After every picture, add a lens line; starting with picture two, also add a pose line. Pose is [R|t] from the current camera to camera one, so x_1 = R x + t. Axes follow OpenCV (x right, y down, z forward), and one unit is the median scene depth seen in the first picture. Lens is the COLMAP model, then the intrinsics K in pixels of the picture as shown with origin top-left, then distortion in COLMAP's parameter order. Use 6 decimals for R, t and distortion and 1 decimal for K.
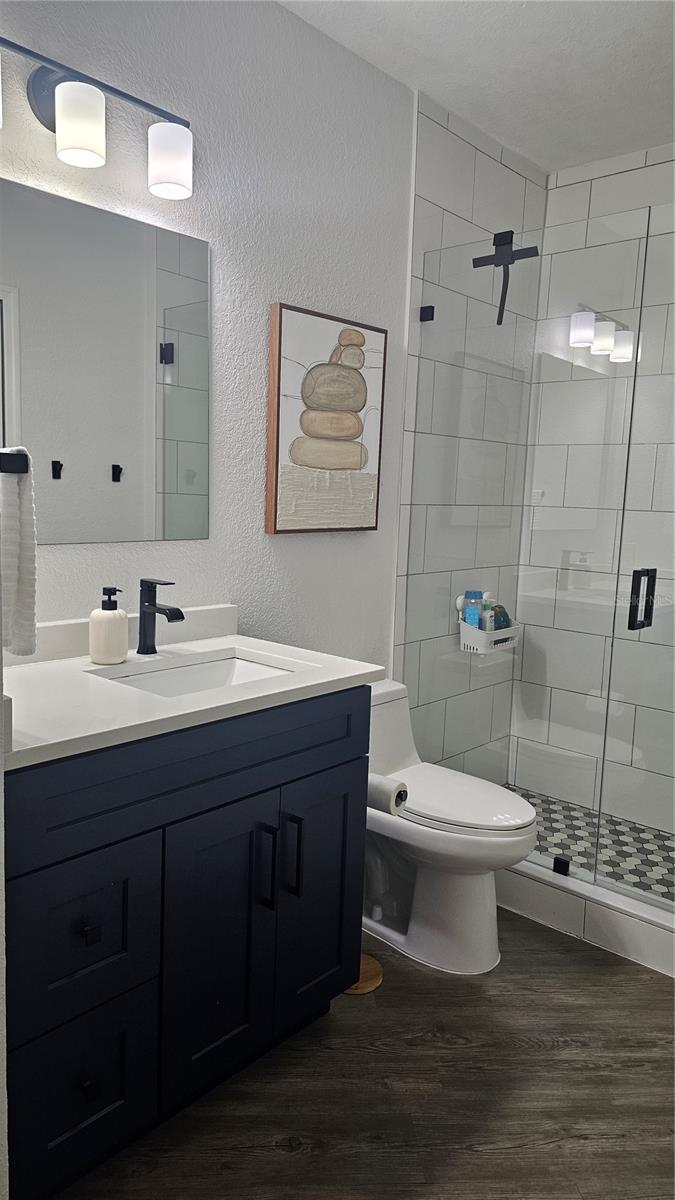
lens RADIAL K [[813.6, 0, 337.5], [0, 813.6, 600.0], [0, 0, 1]] dist [0.073447, -0.078017]
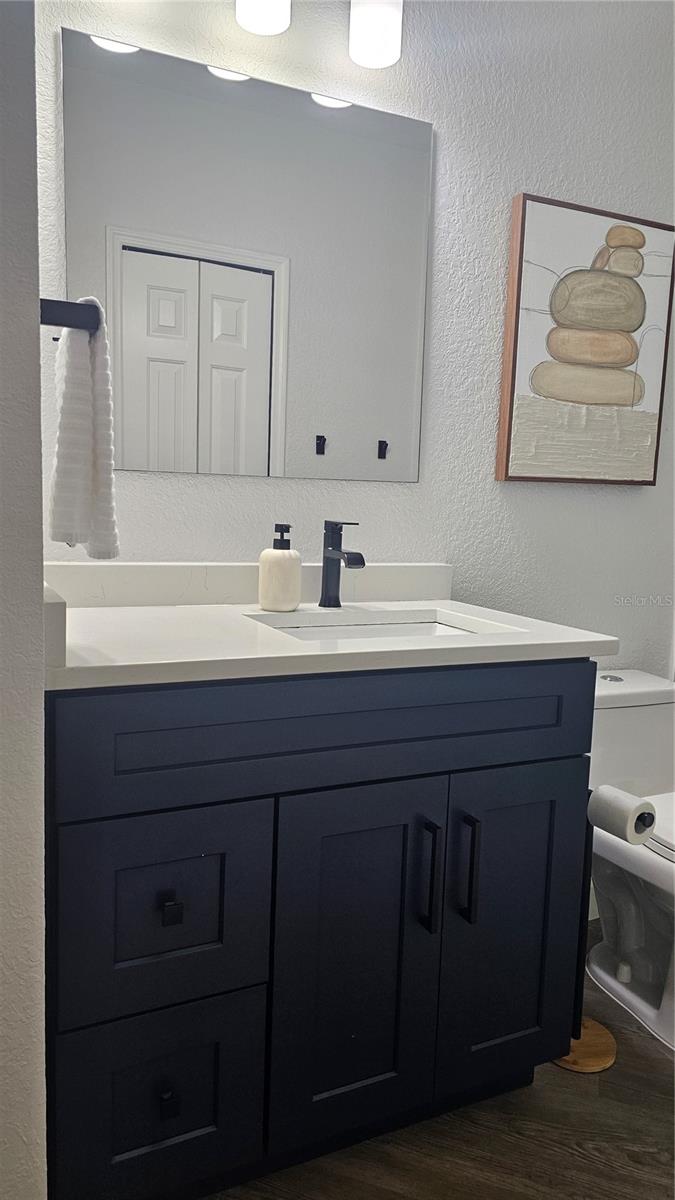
lens RADIAL K [[824.7, 0, 335.6], [0, 824.7, 605.7], [0, 0, 1]] dist [0.029572, -0.005468]
pose [[0.922302, 0.043537, -0.384009, 0.089602], [-0.050921, 0.998661, -0.009077, 0.060988], [0.383100, 0.027926, 0.923285, 0.175079]]
